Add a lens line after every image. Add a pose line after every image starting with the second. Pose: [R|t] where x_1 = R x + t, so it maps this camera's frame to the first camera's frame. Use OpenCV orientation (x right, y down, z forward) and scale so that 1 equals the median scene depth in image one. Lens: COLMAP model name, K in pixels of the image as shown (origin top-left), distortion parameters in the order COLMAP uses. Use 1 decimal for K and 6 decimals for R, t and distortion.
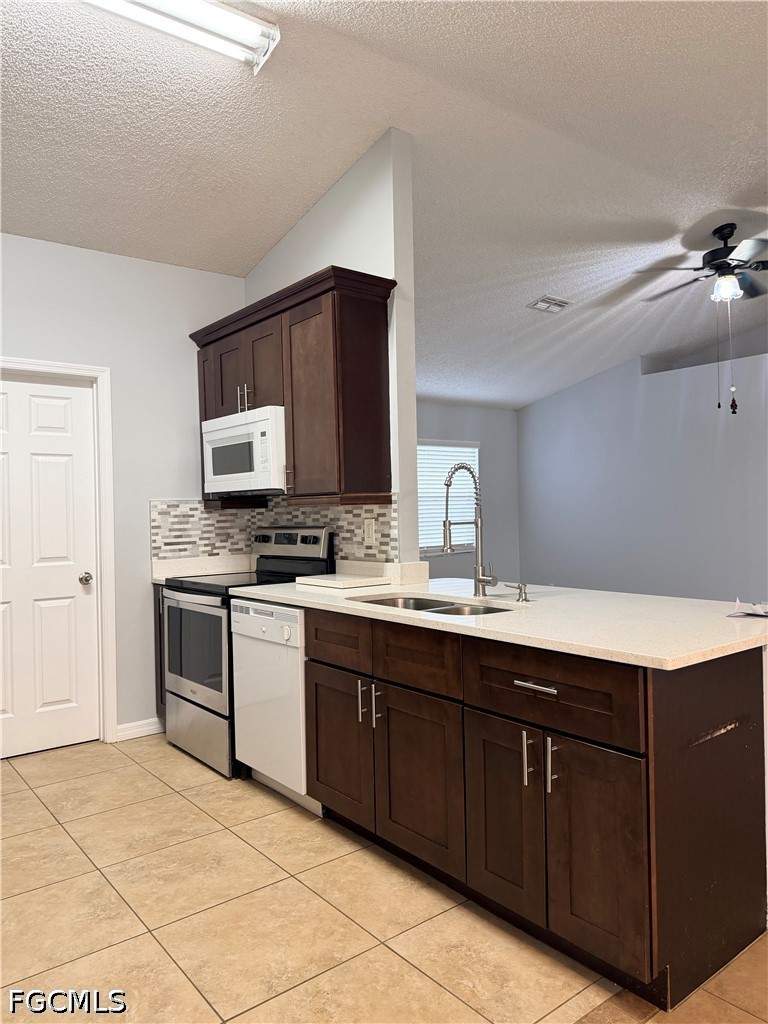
lens RADIAL K [[728.2, 0, 384.0], [0, 728.2, 510.4], [0, 0, 1]] dist [0.011631, -0.011066]
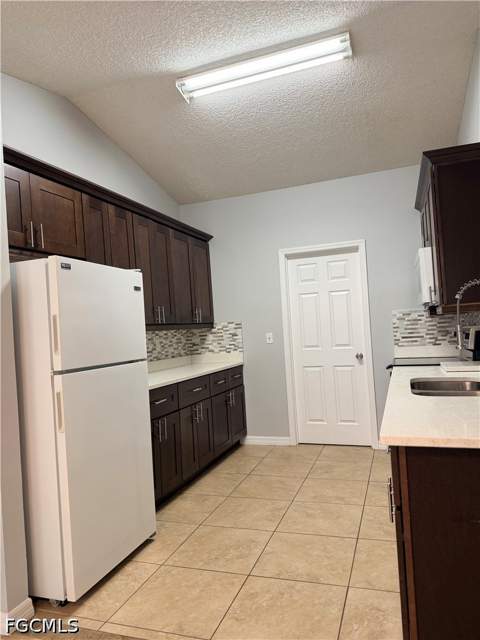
lens RADIAL K [[455.1, 0, 241.2], [0, 455.1, 321.2], [0, 0, 1]] dist [0.011631, -0.011066]
pose [[0.544210, -0.022731, -0.838641, 0.367275], [0.045335, 0.998969, 0.002342, -0.010140], [0.837723, -0.039295, 0.544680, 0.127652]]
